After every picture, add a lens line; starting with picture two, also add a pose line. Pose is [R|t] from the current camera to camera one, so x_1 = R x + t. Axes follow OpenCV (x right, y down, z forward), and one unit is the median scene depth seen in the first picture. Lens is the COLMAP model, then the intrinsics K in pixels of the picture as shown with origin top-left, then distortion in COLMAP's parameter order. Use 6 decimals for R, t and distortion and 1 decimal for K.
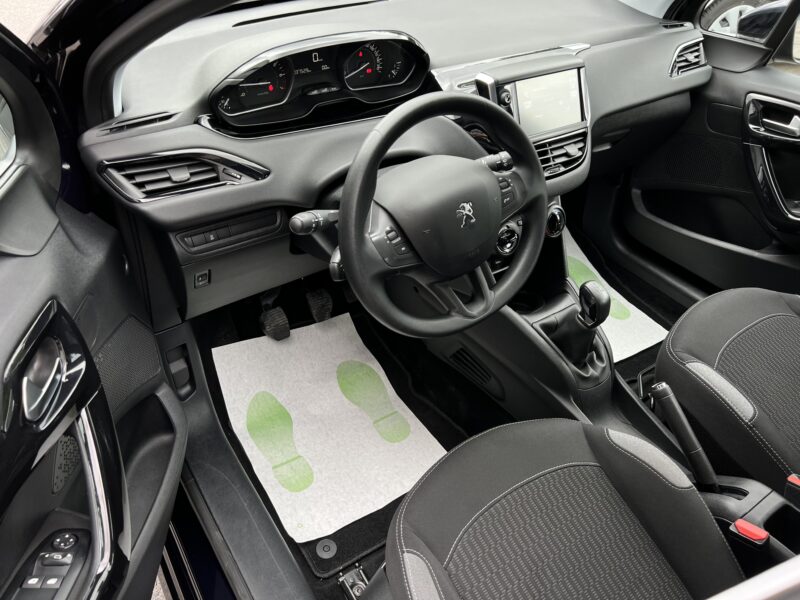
lens RADIAL K [[604.0, 0, 398.2], [0, 604.0, 301.9], [0, 0, 1]] dist [-0.001609, -0.001250]
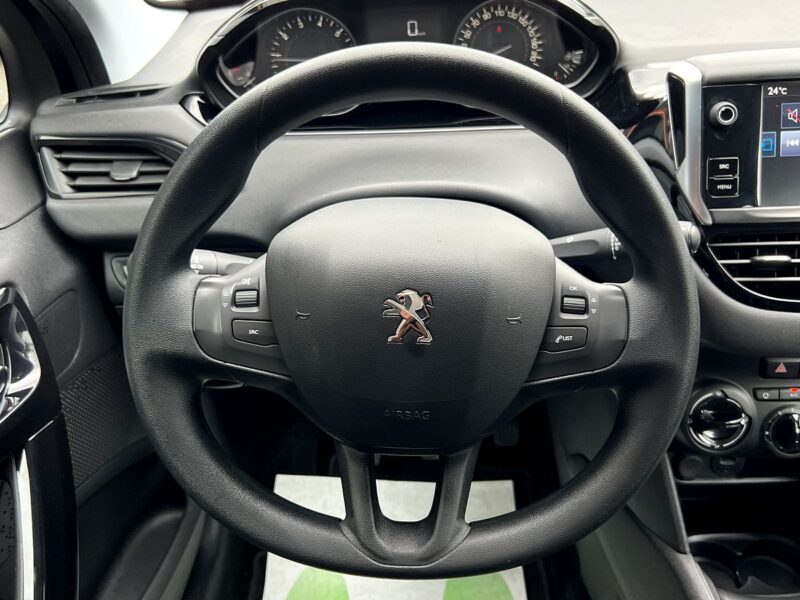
lens RADIAL K [[731.3, 0, 393.2], [0, 731.3, 302.2], [0, 0, 1]] dist [-0.002067, 0.000714]
pose [[0.809027, 0.212448, -0.548034, 0.304034], [-0.293076, 0.954023, -0.062817, -0.093210], [0.509492, 0.211436, 0.834094, 0.438079]]
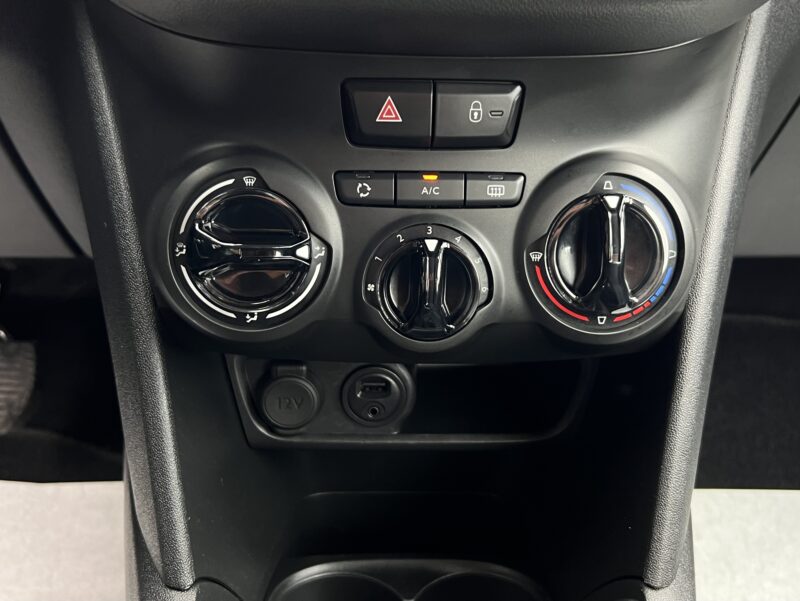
lens RADIAL K [[878.9, 0, 400.0], [0, 878.9, 300.5], [0, 0, 1]] dist [0.125211, -0.303457]
pose [[0.846241, 0.236368, -0.477501, 0.402674], [-0.326527, 0.938260, -0.114233, -0.083607], [0.421019, 0.252586, 0.871174, 0.898755]]
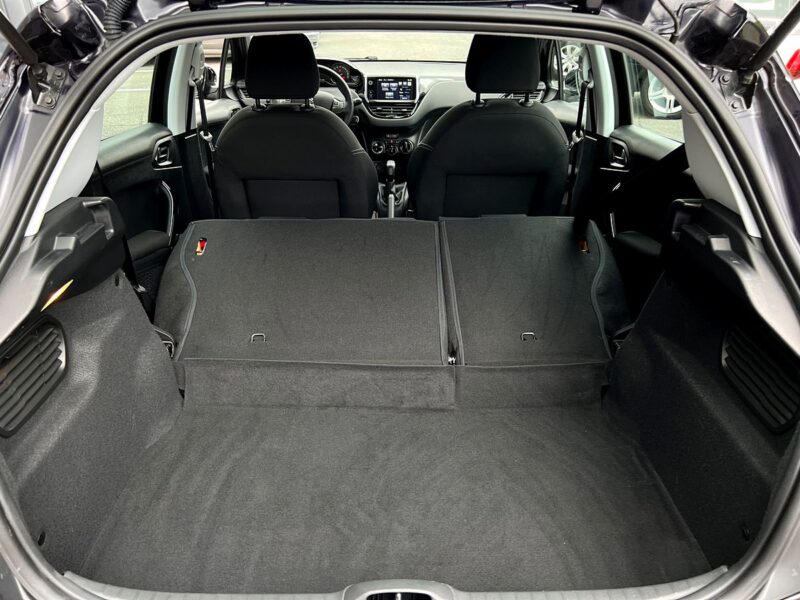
lens RADIAL K [[604.0, 0, 398.2], [0, 604.0, 301.9], [0, 0, 1]] dist [-0.001609, -0.001250]
pose [[0.836123, 0.209093, -0.507127, 1.784550], [-0.317584, 0.938320, -0.136737, 0.864524], [0.447257, 0.275384, 0.850955, -0.906356]]
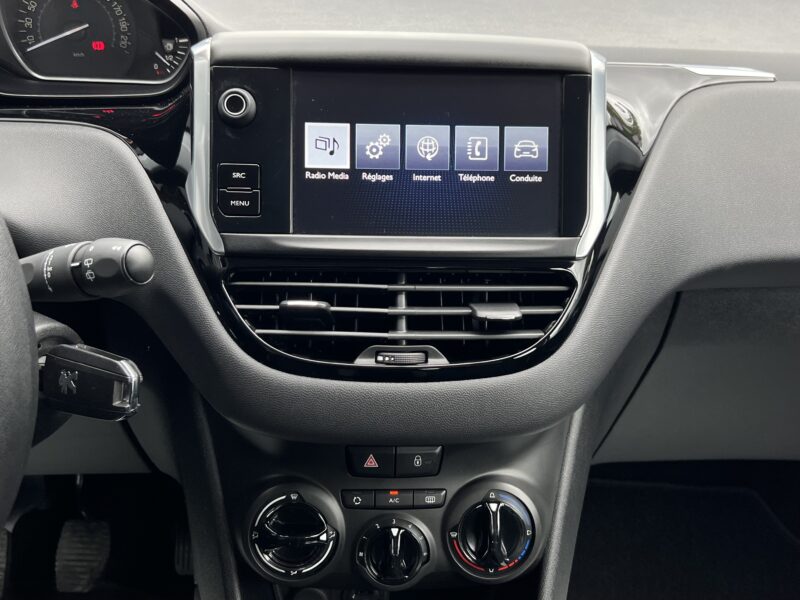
lens RADIAL K [[870.1, 0, 402.0], [0, 870.1, 302.2], [0, 0, 1]] dist [0.124254, -0.304546]
pose [[0.854963, 0.188979, -0.483037, 0.504239], [-0.318980, 0.925911, -0.202341, -0.164371], [0.409011, 0.327073, 0.851900, 0.649786]]
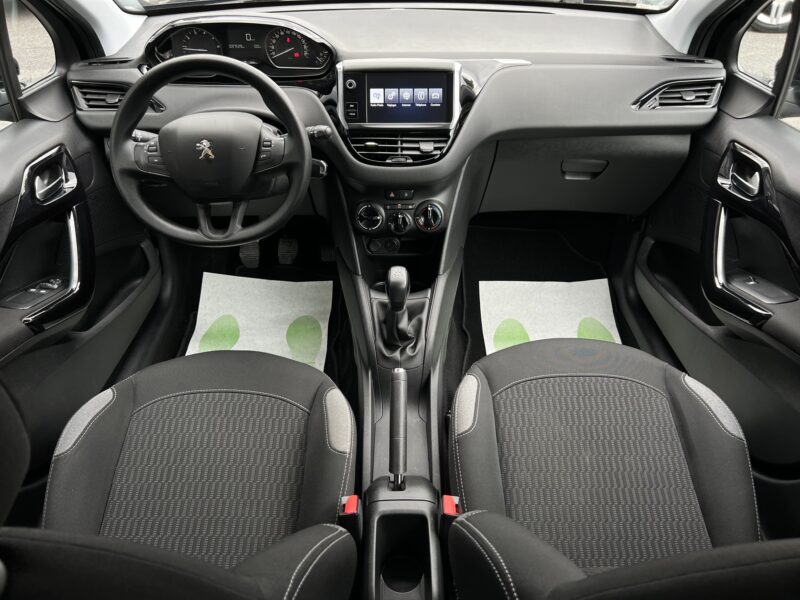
lens RADIAL K [[602.4, 0, 401.8], [0, 602.4, 311.2], [0, 0, 1]] dist [0.033293, -0.045502]
pose [[0.832226, 0.294787, -0.469575, 0.919215], [-0.317259, 0.947775, 0.032713, 0.005974], [0.454694, 0.121752, 0.882287, 0.072907]]
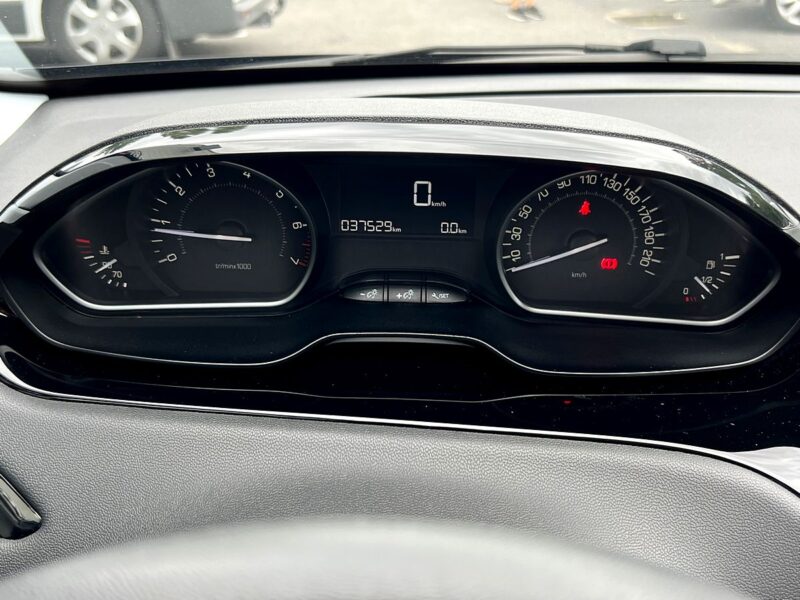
lens RADIAL K [[878.9, 0, 400.0], [0, 878.9, 300.0], [0, 0, 1]] dist [0.125211, -0.303457]
pose [[0.811549, 0.209205, -0.545546, 0.120025], [-0.350538, 0.921330, -0.168147, -0.269365], [0.467451, 0.327695, 0.821039, 0.626803]]
